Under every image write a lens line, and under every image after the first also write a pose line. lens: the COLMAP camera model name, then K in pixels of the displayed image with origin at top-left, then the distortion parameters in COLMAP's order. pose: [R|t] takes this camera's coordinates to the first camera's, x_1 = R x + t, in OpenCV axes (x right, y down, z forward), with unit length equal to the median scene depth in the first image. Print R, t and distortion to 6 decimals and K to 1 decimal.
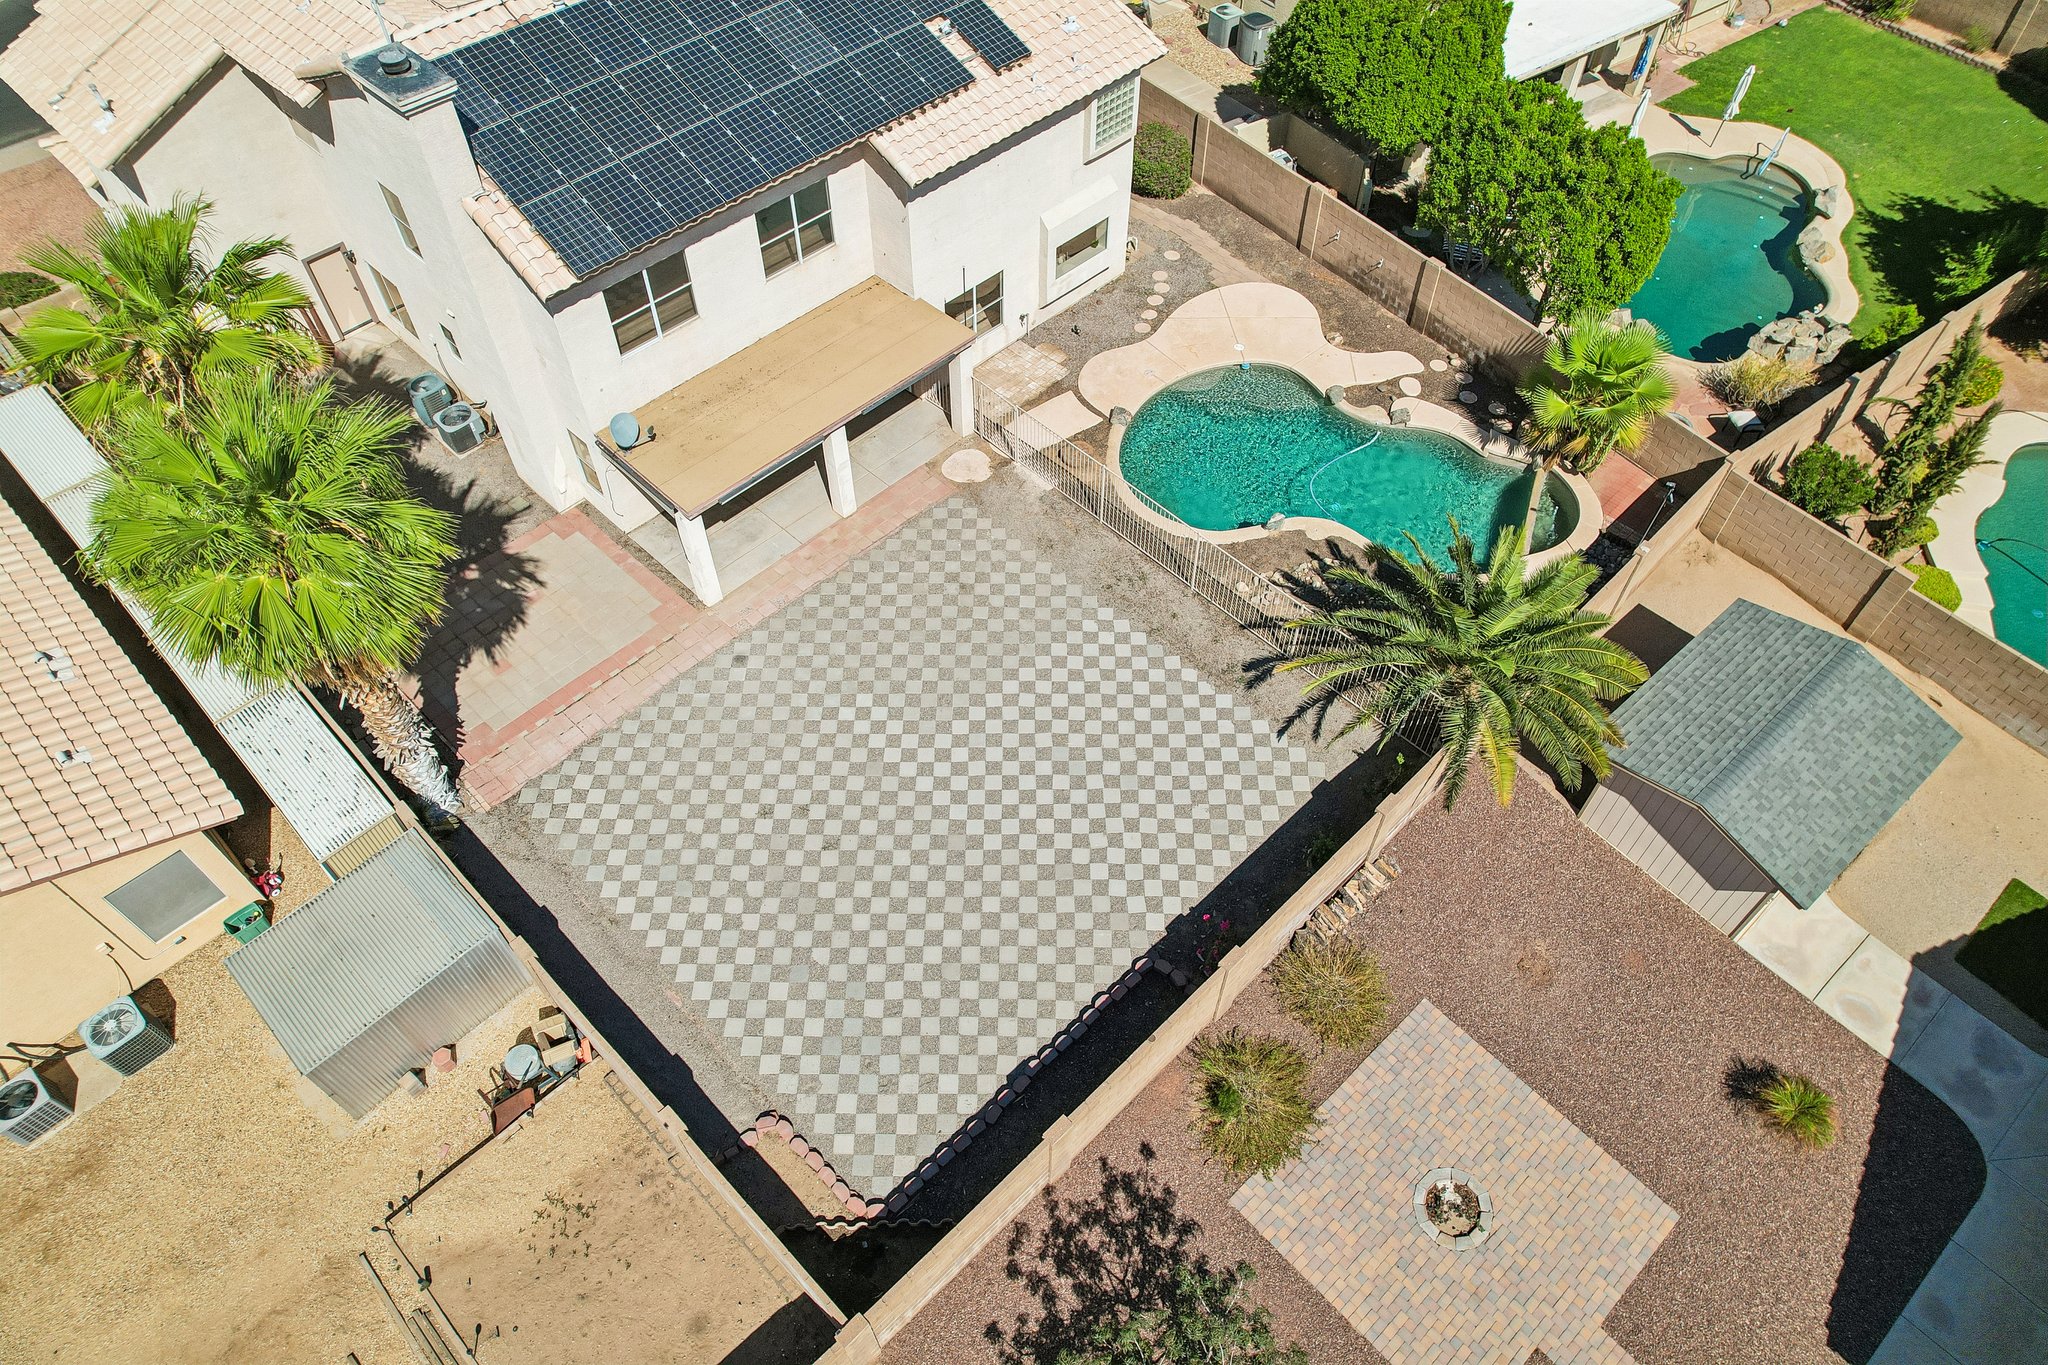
lens RADIAL K [[1317.4, 0, 1024.0], [0, 1317.4, 682.5], [0, 0, 1]] dist [-0.057408, 0.041430]
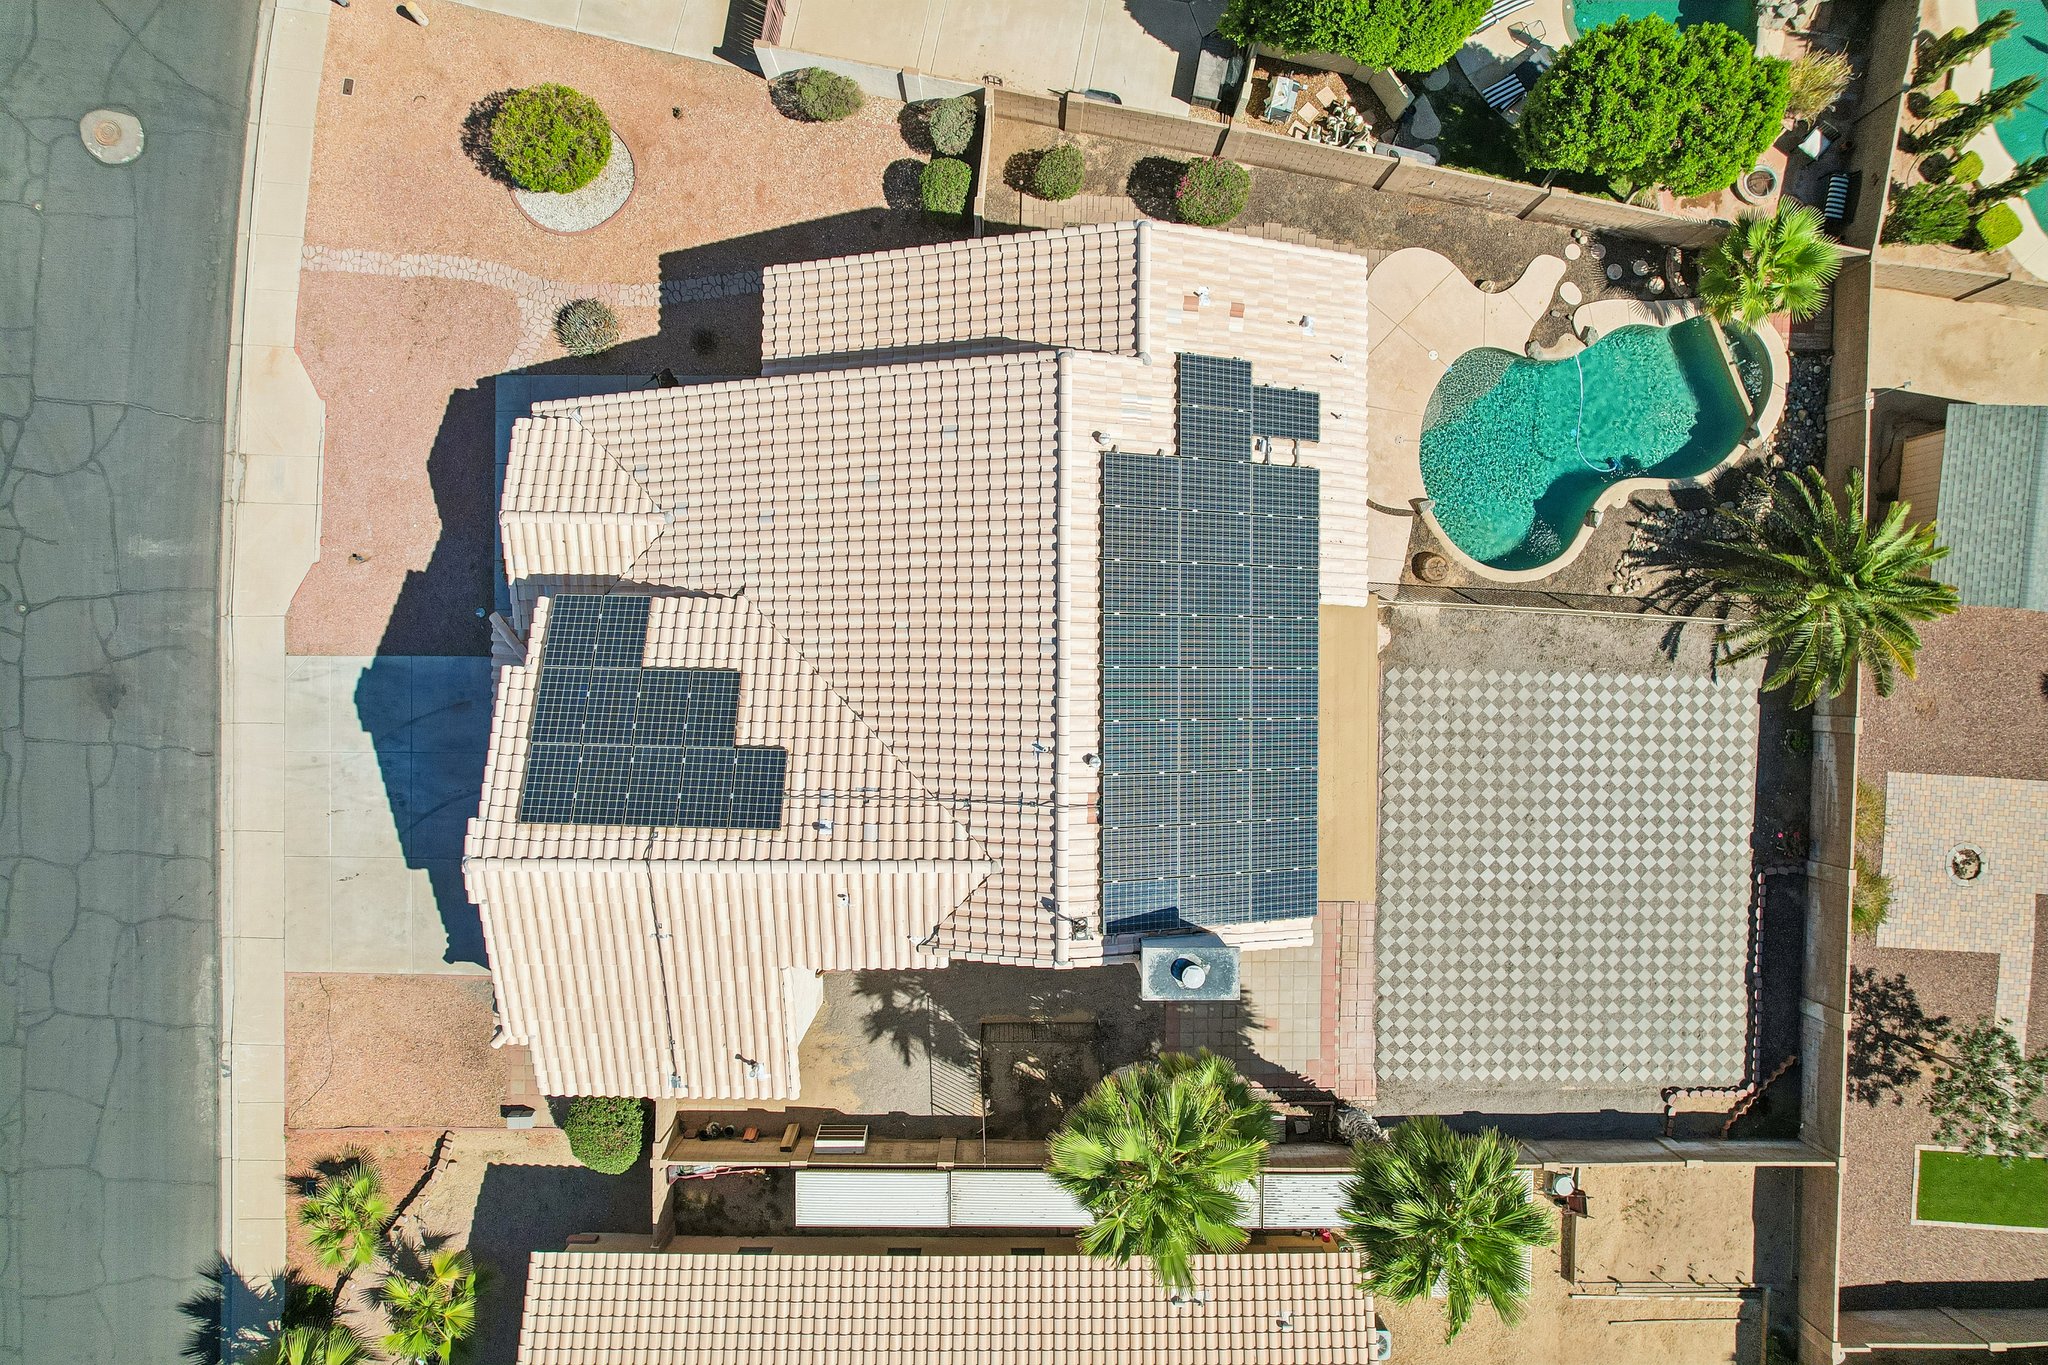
lens RADIAL K [[1316.4, 0, 1029.9], [0, 1316.4, 686.3], [0, 0, 1]] dist [-0.092833, 0.084300]
pose [[0.718887, -0.695119, 0.003314, -0.348992], [0.536737, 0.558106, 0.632796, -1.230161], [-0.441718, -0.453130, 0.774311, 0.226953]]
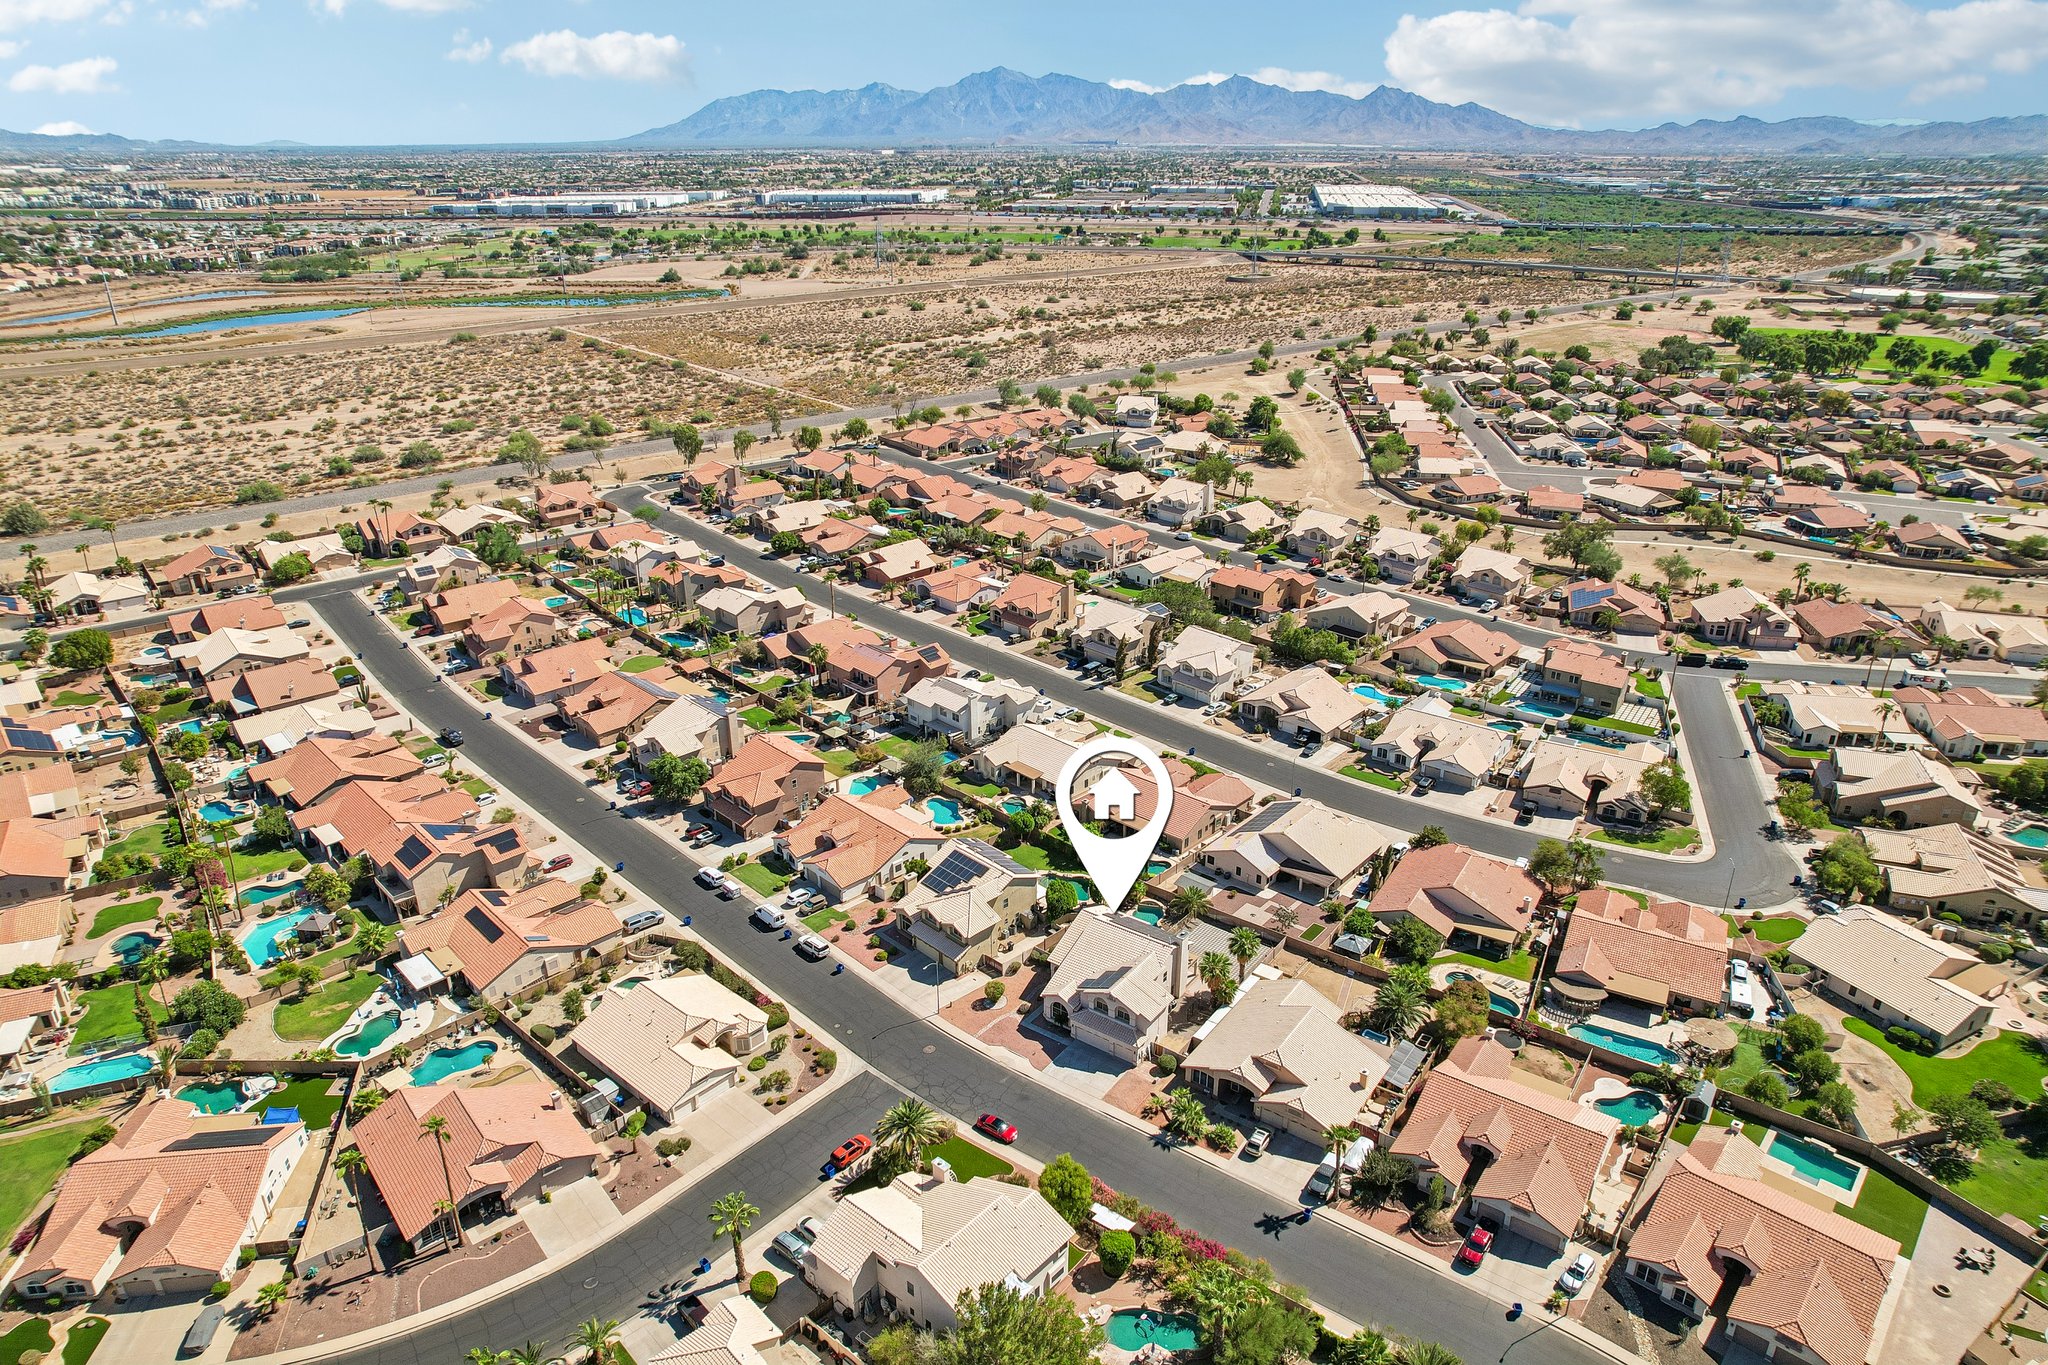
lens RADIAL K [[1308.5, 0, 1026.0], [0, 1308.5, 691.7], [0, 0, 1]] dist [-0.076247, 0.068007]
pose [[-0.151055, -0.395409, 0.905999, -5.869216], [0.776495, 0.519725, 0.356289, -4.068338], [-0.611750, 0.757323, 0.228526, -1.129539]]
